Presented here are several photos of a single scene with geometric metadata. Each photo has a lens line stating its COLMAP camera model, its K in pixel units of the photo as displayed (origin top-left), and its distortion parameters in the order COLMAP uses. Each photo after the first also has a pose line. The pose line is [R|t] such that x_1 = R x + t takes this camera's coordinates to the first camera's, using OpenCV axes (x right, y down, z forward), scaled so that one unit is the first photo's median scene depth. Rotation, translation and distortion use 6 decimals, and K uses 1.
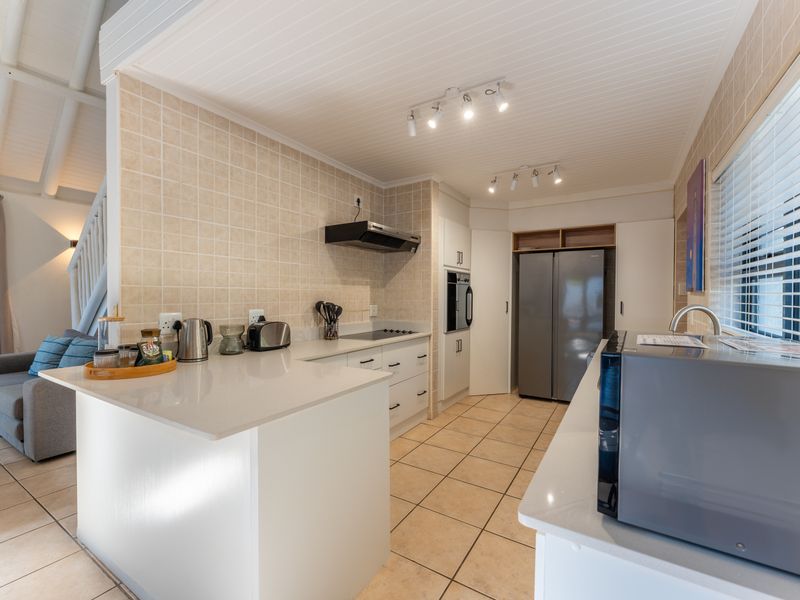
lens RADIAL K [[356.4, 0, 400.0], [0, 356.4, 300.0], [0, 0, 1]] dist [-0.002440, -0.000653]
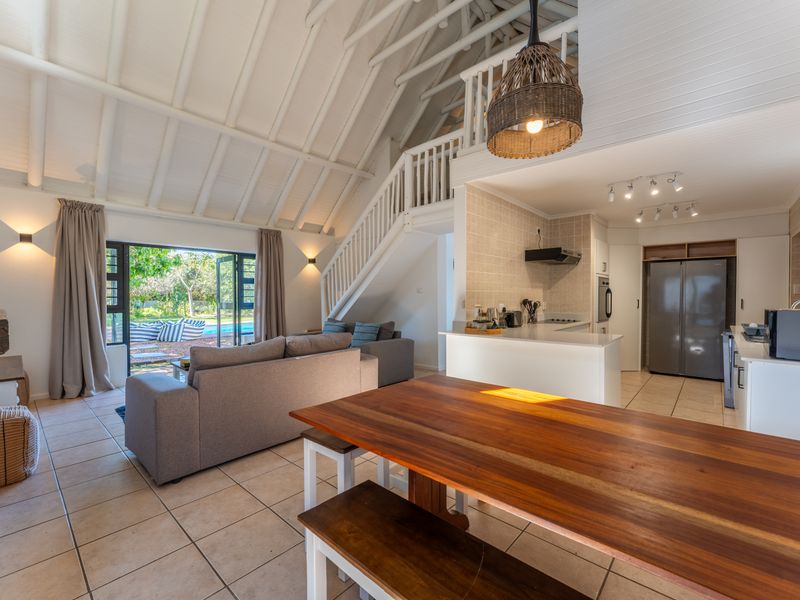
lens RADIAL K [[356.4, 0, 400.0], [0, 356.4, 300.0], [0, 0, 1]] dist [-0.002440, -0.000653]
pose [[0.985507, -0.001774, -0.169623, -0.445986], [0.001798, 0.999998, -0.000011, 0.005887], [0.169623, -0.000294, 0.985509, -0.562029]]
